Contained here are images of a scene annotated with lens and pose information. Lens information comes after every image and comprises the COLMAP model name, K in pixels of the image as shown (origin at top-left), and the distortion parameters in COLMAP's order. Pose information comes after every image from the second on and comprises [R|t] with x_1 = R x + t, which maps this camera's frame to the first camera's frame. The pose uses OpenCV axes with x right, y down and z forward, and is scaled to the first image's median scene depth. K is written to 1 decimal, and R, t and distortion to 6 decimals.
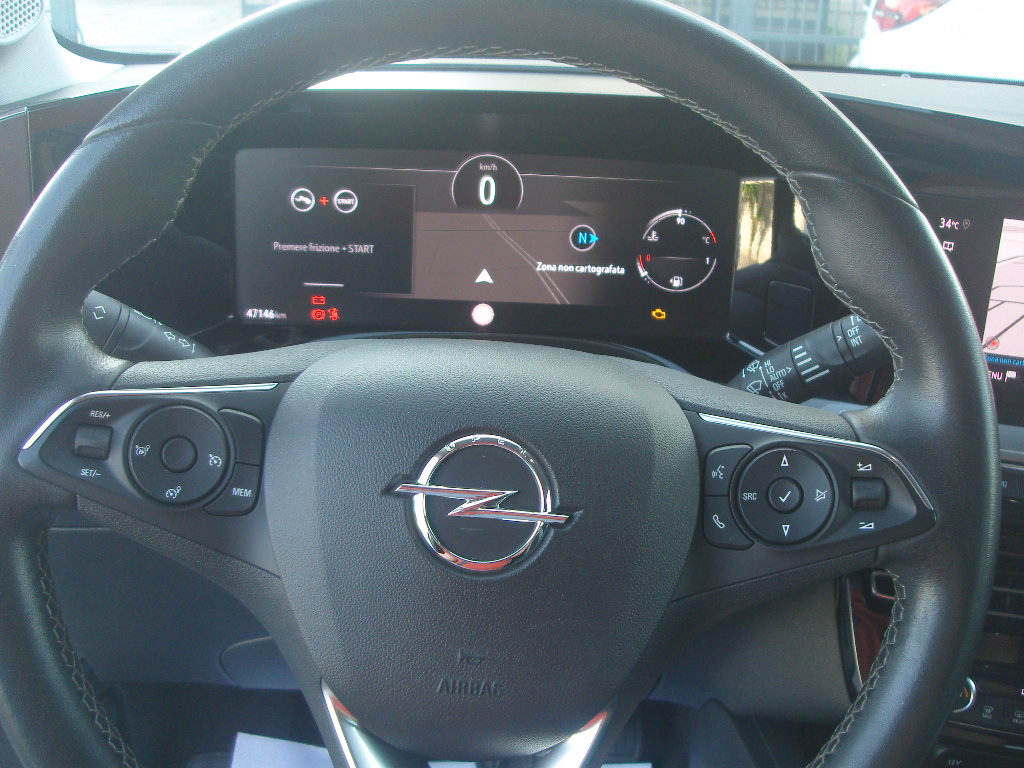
lens RADIAL K [[1089.2, 0, 512.0], [0, 1089.2, 384.0], [0, 0, 1]] dist [-0.003901, 0.000254]
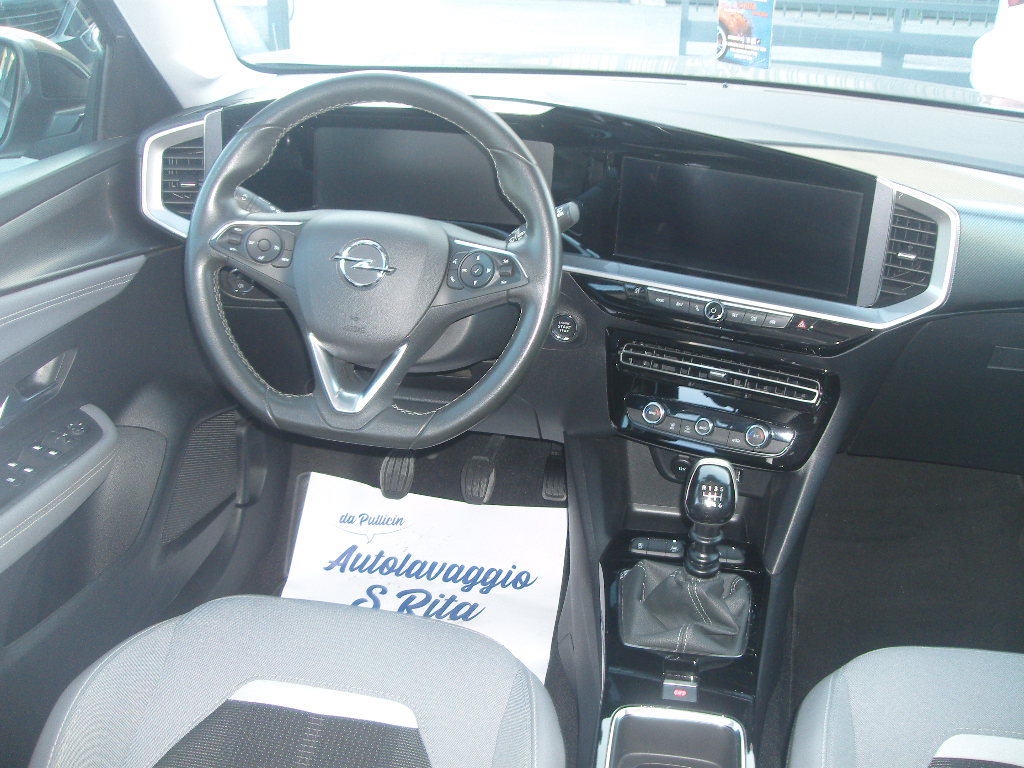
lens RADIAL K [[1089.2, 0, 512.0], [0, 1089.2, 384.0], [0, 0, 1]] dist [-0.003901, 0.000254]
pose [[0.984848, 0.066739, -0.160065, 0.766650], [-0.058203, 0.996651, 0.057441, 0.217526], [0.163363, -0.047255, 0.985434, -1.612622]]
